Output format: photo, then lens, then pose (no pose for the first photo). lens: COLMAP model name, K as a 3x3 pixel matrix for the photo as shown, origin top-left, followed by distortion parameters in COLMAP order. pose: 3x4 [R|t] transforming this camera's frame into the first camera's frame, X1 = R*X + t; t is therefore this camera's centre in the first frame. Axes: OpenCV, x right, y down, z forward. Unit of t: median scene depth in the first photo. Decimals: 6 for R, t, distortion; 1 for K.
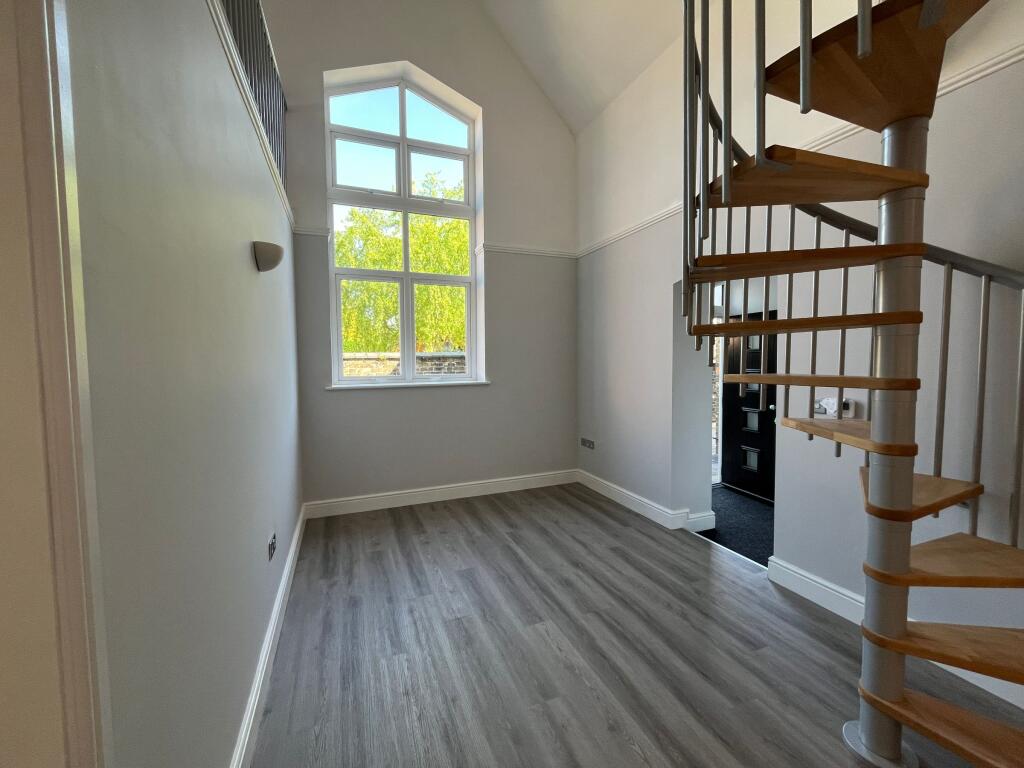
lens RADIAL K [[412.1, 0, 513.0], [0, 412.1, 381.7], [0, 0, 1]] dist [-0.002942, -0.000063]
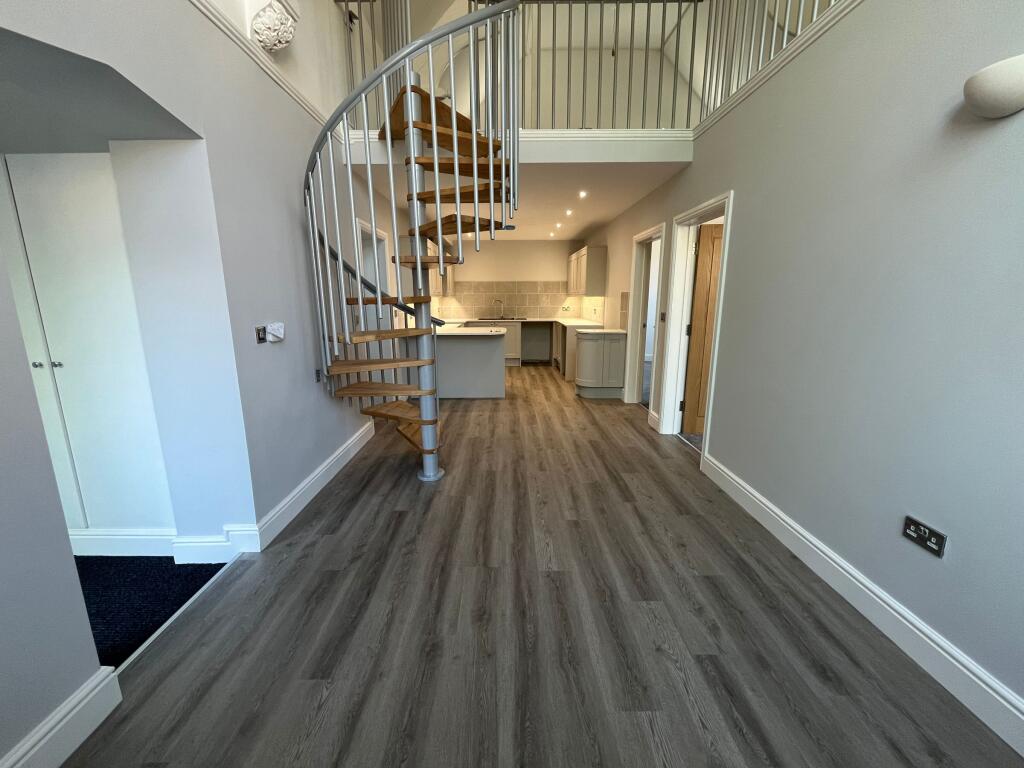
lens RADIAL K [[412.1, 0, 513.1], [0, 412.1, 383.4], [0, 0, 1]] dist [-0.002942, -0.000063]
pose [[-0.930360, -0.060382, 0.361641, -0.143768], [0.034006, 0.967884, 0.249088, -0.044025], [-0.365067, 0.244039, -0.898427, 1.574086]]
